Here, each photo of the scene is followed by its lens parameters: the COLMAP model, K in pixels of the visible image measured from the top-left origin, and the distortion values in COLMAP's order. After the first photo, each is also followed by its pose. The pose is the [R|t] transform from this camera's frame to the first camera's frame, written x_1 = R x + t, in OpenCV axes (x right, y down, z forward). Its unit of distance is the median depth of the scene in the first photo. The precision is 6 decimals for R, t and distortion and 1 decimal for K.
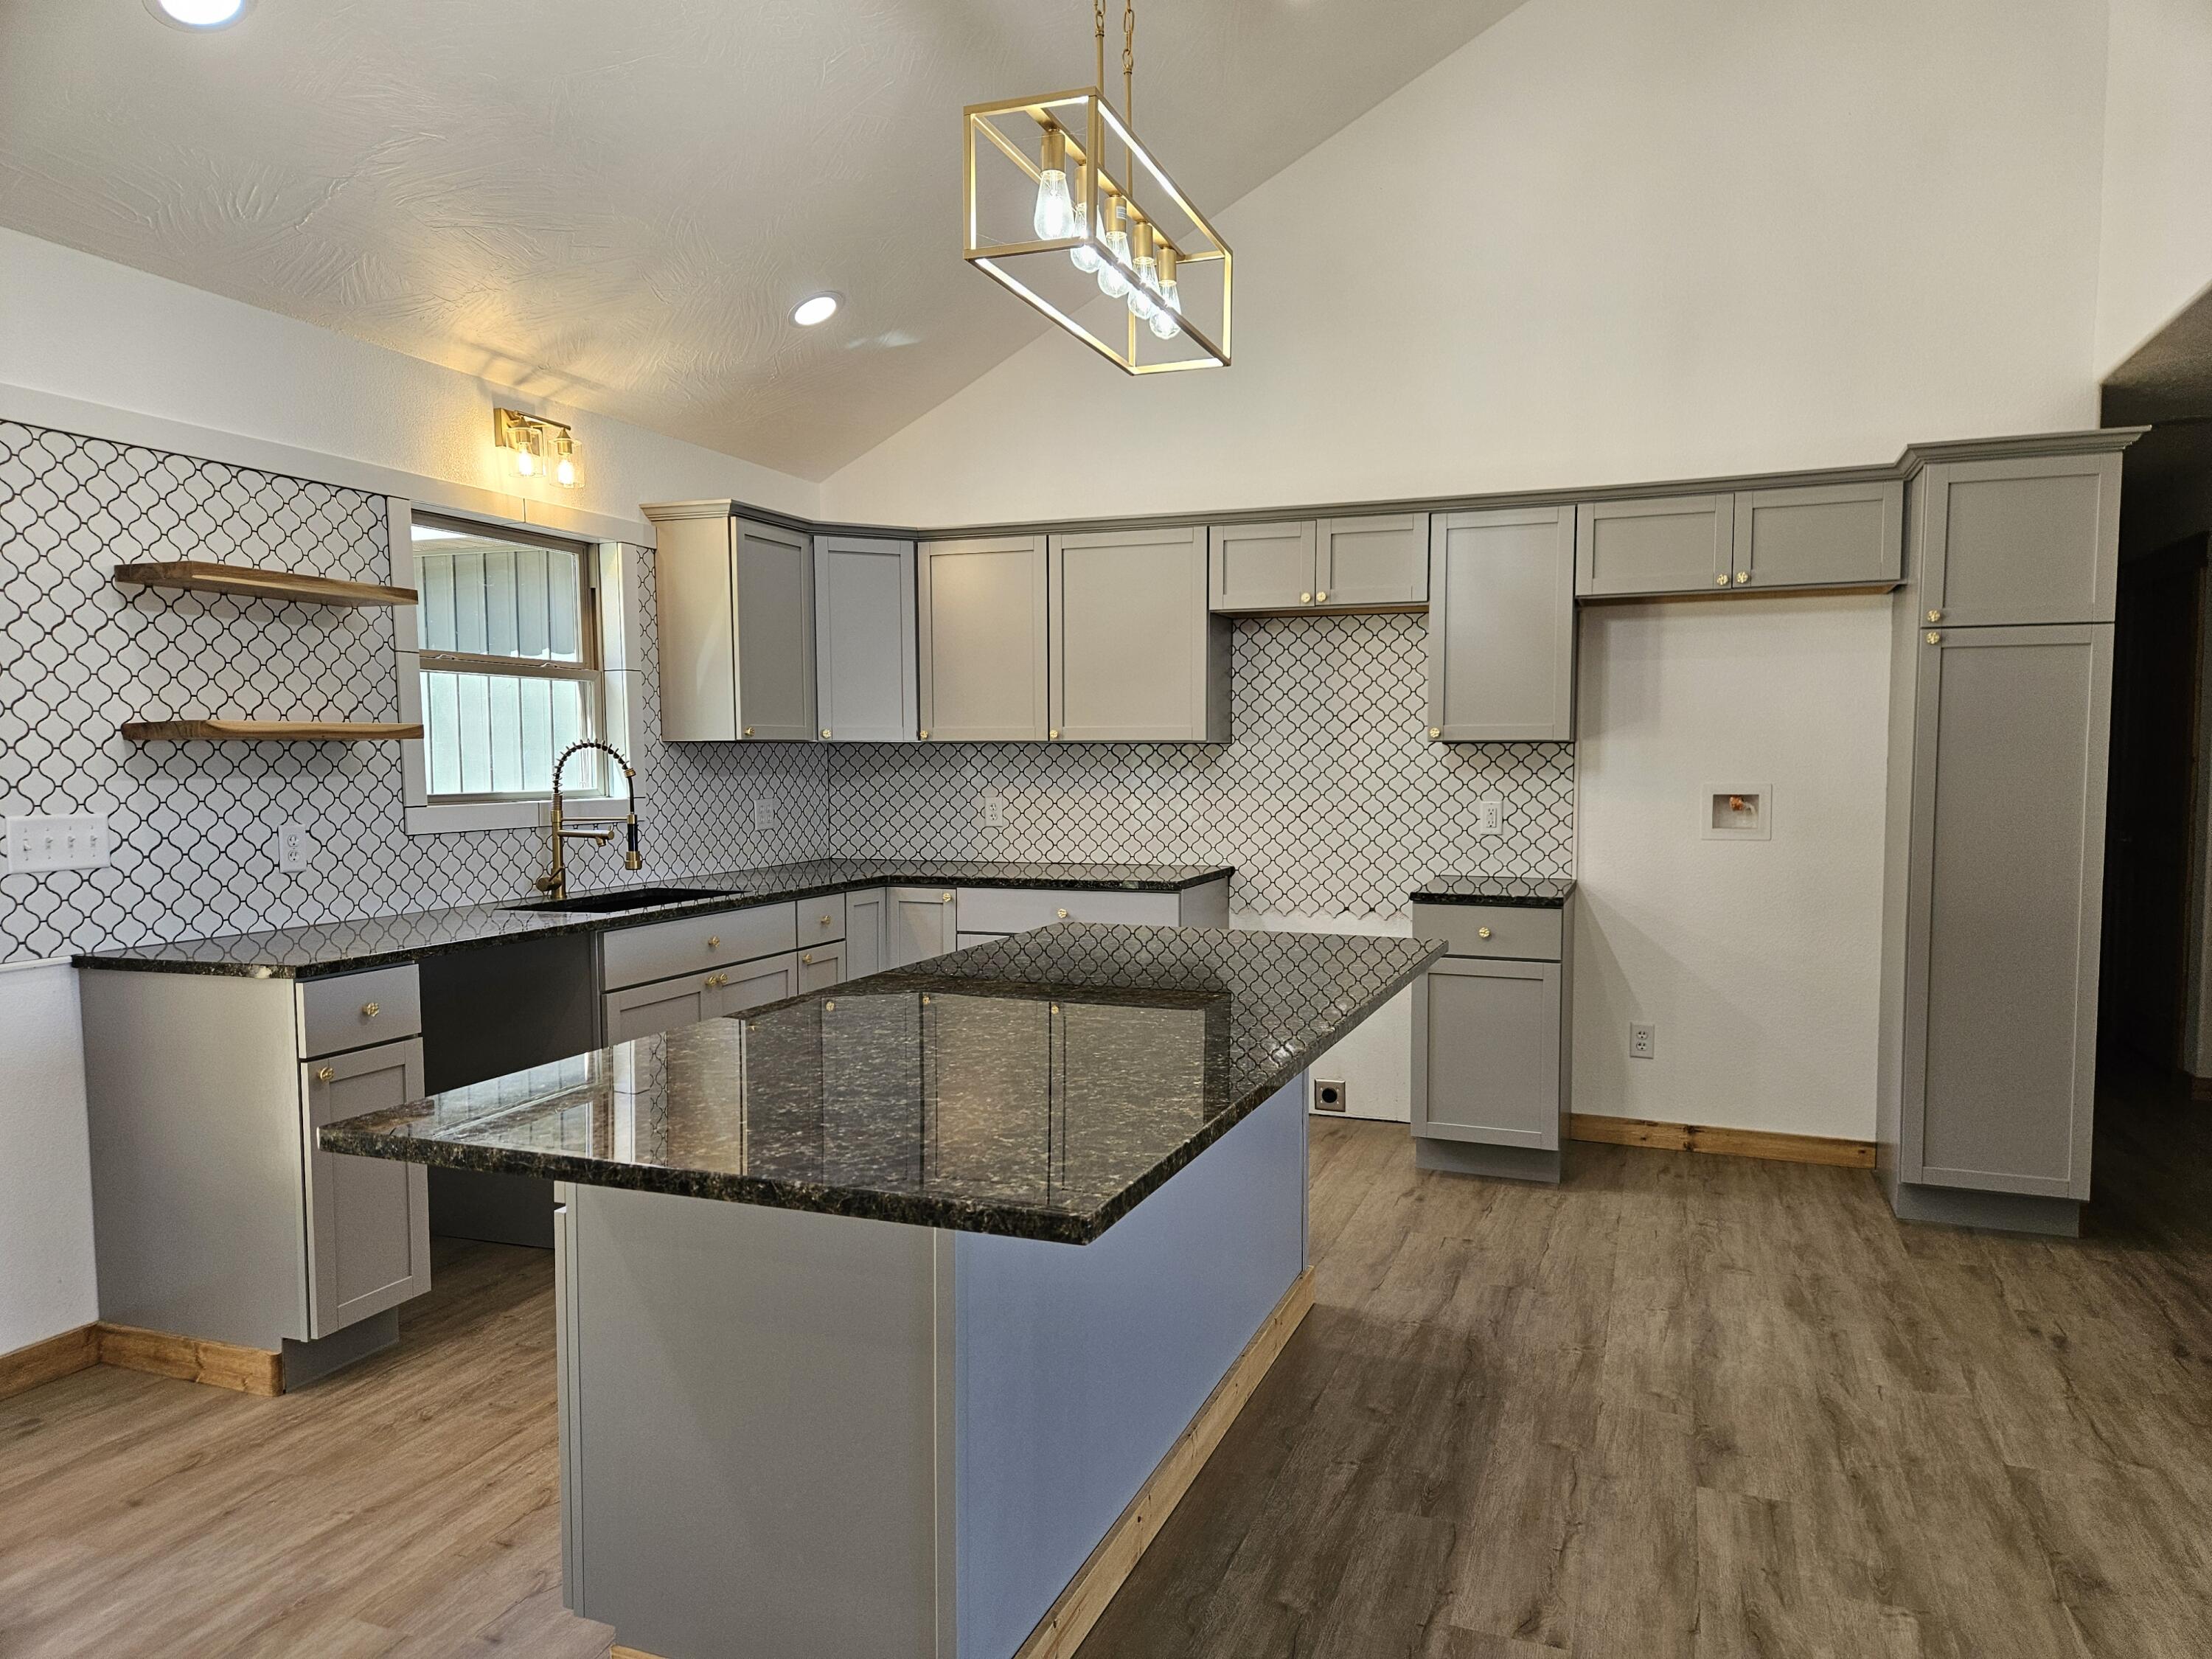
lens RADIAL K [[1471.9, 0, 1113.2], [0, 1471.9, 847.3], [0, 0, 1]] dist [0.078029, -0.066478]
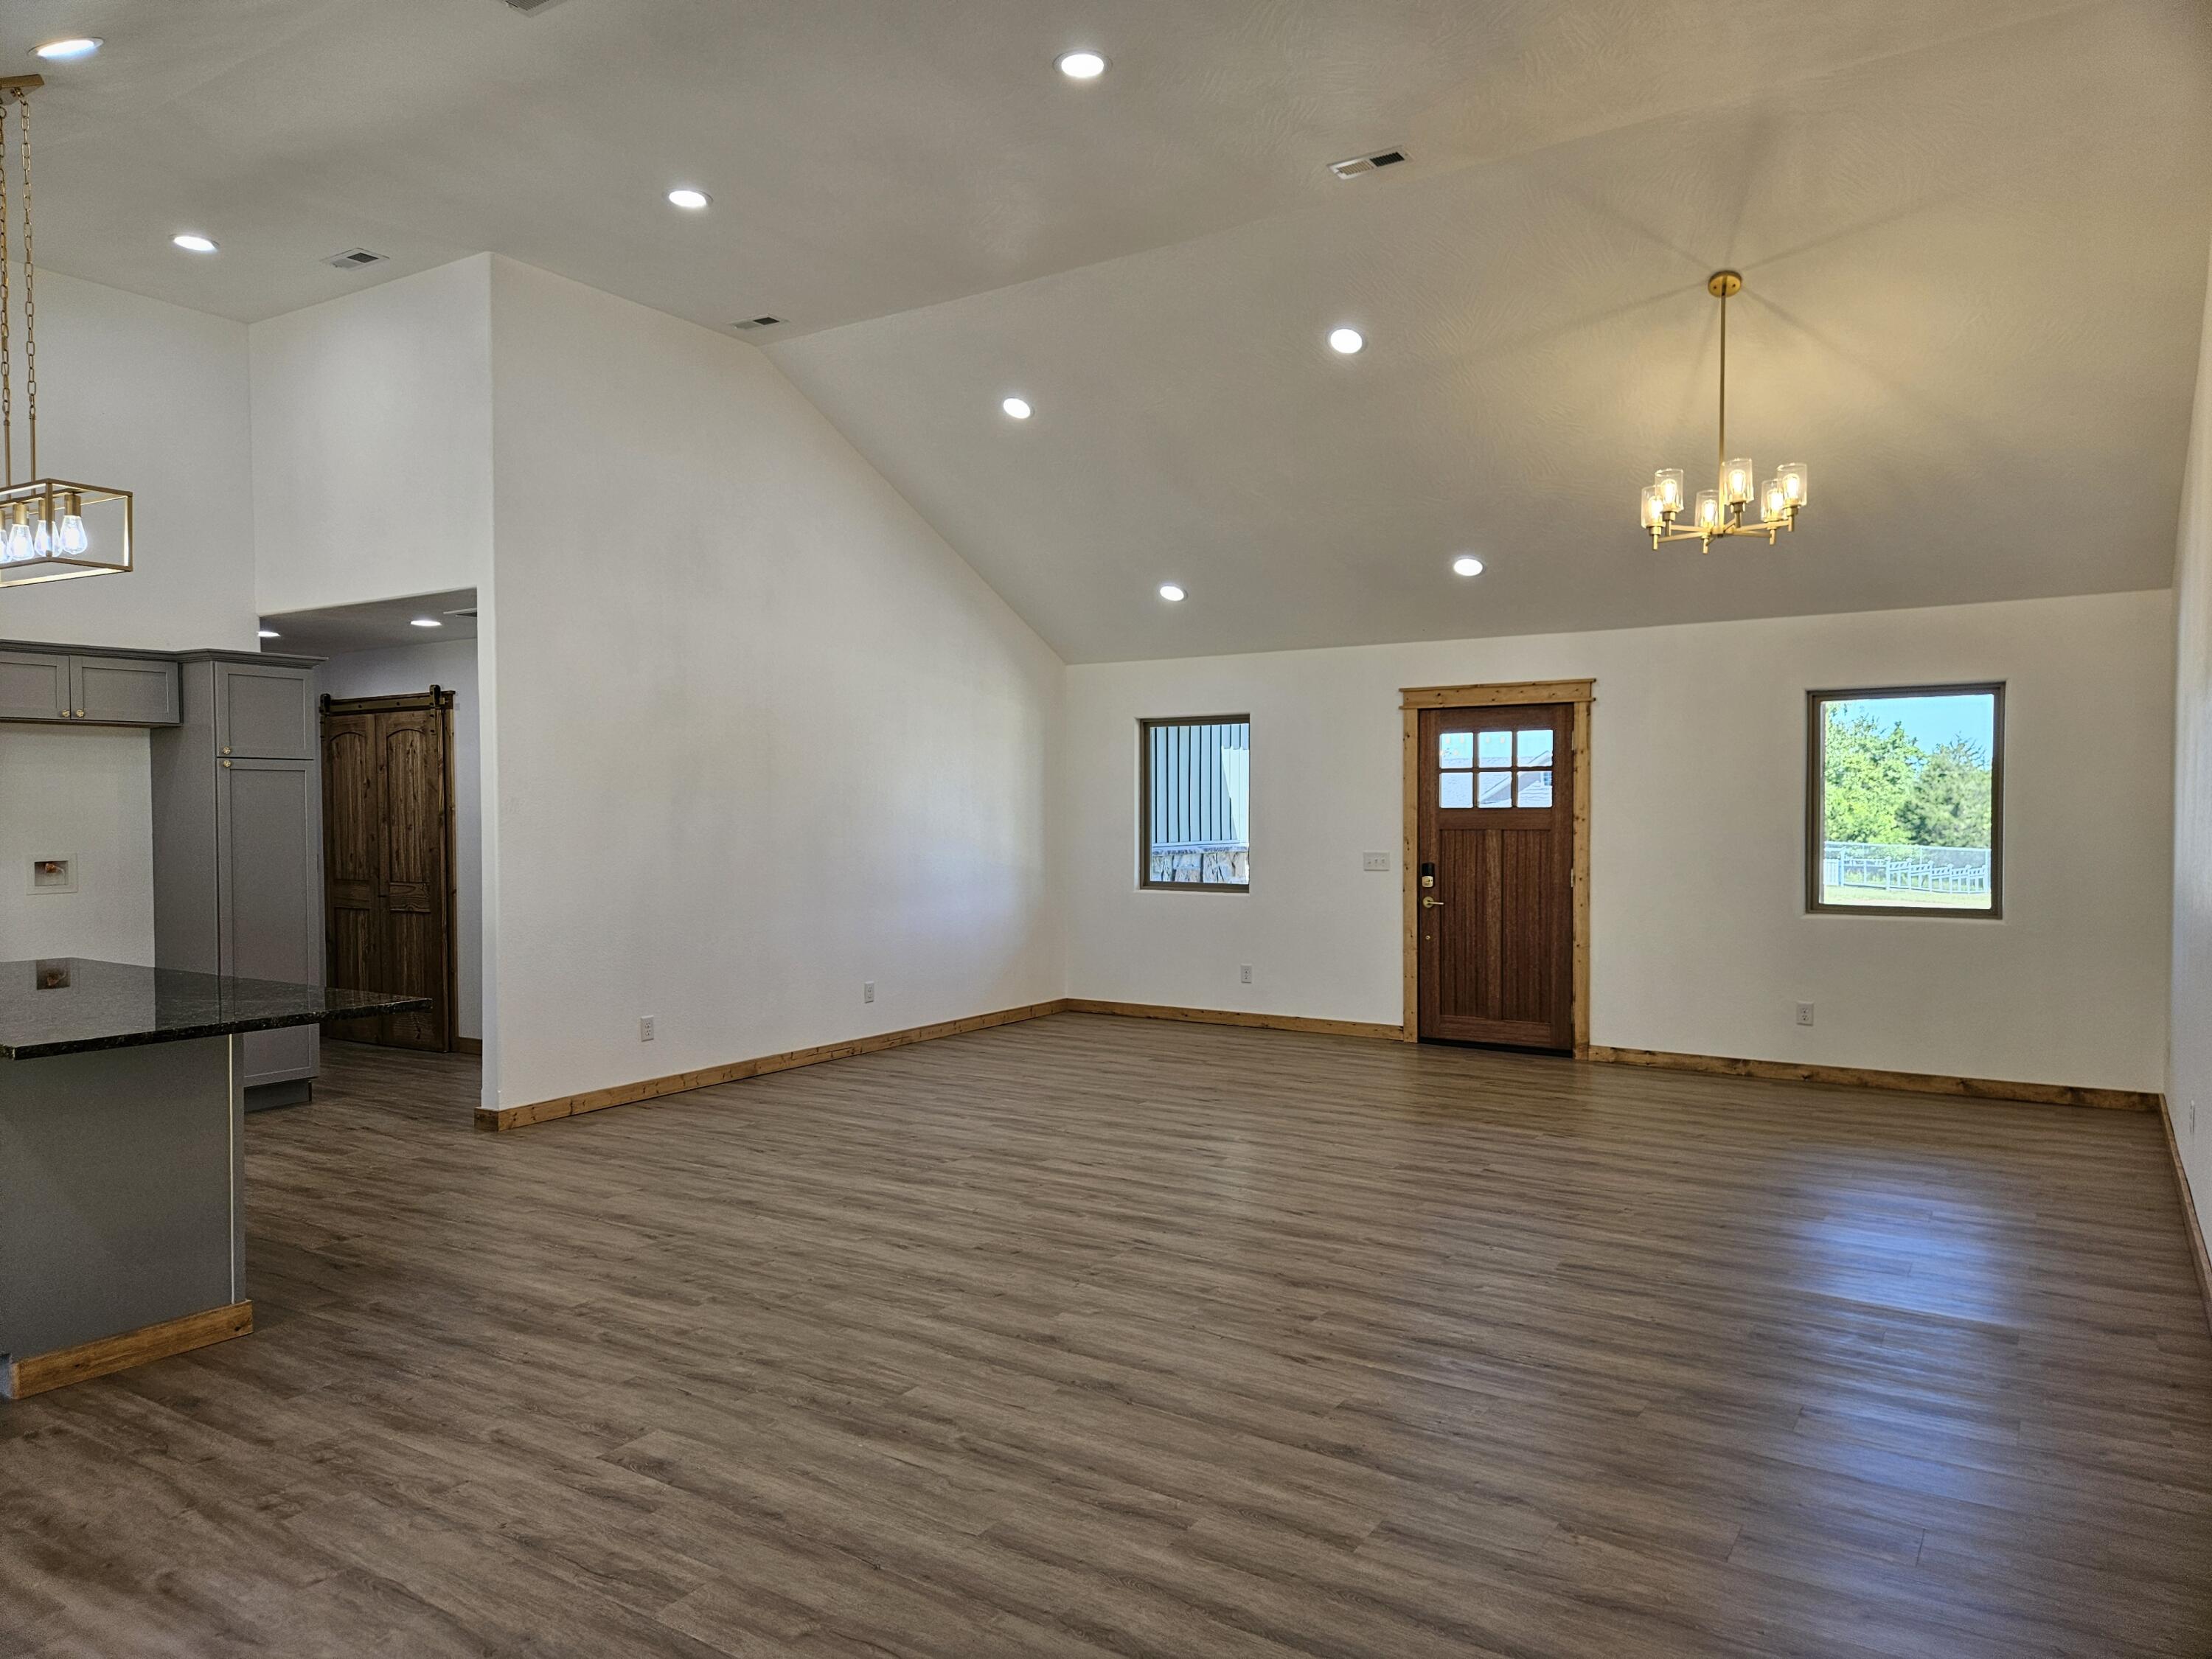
lens RADIAL K [[1471.9, 0, 1089.4], [0, 1471.9, 830.2], [0, 0, 1]] dist [0.078029, -0.066478]
pose [[0.221457, -0.014809, 0.975058, -0.836238], [0.068367, 0.997660, -0.000376, 0.003015], [-0.972771, 0.066745, 0.221952, -0.301878]]
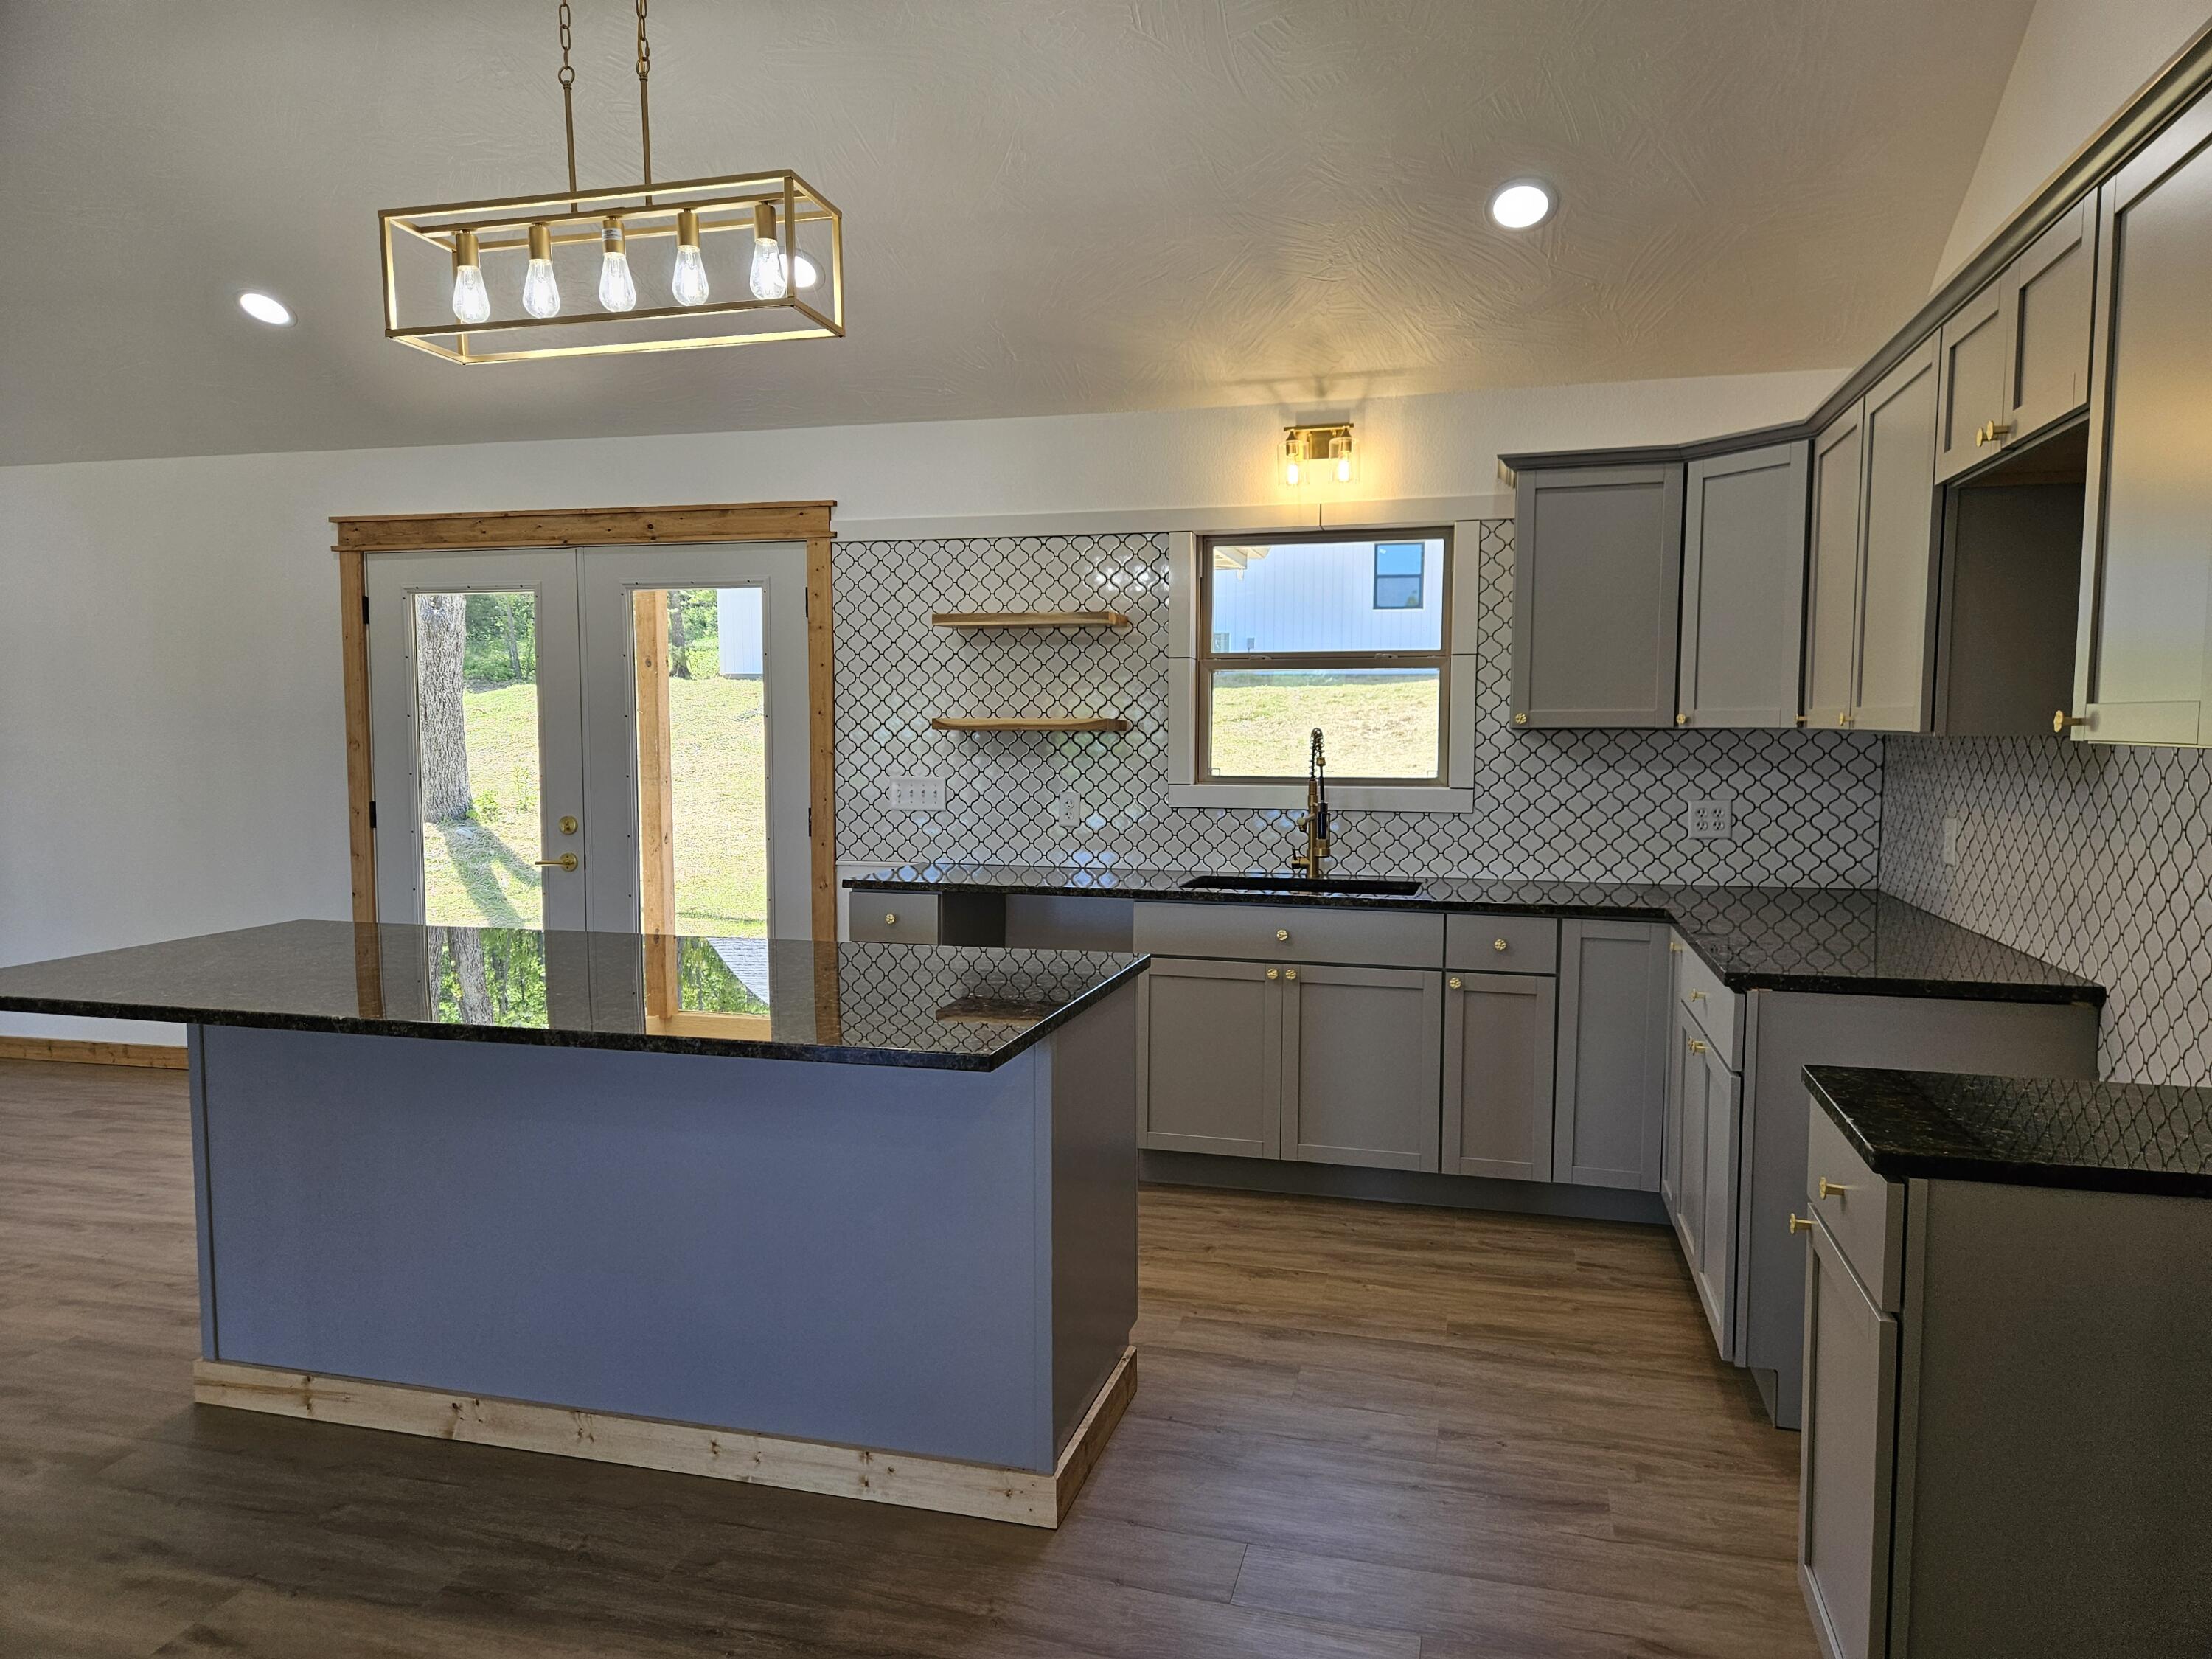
lens RADIAL K [[1471.9, 0, 1126.7], [0, 1471.9, 842.2], [0, 0, 1]] dist [0.078029, -0.066478]
pose [[0.106926, 0.081965, -0.990883, 0.679609], [-0.067047, 0.994922, 0.075064, -0.063460], [0.992004, 0.058409, 0.111878, 0.772362]]
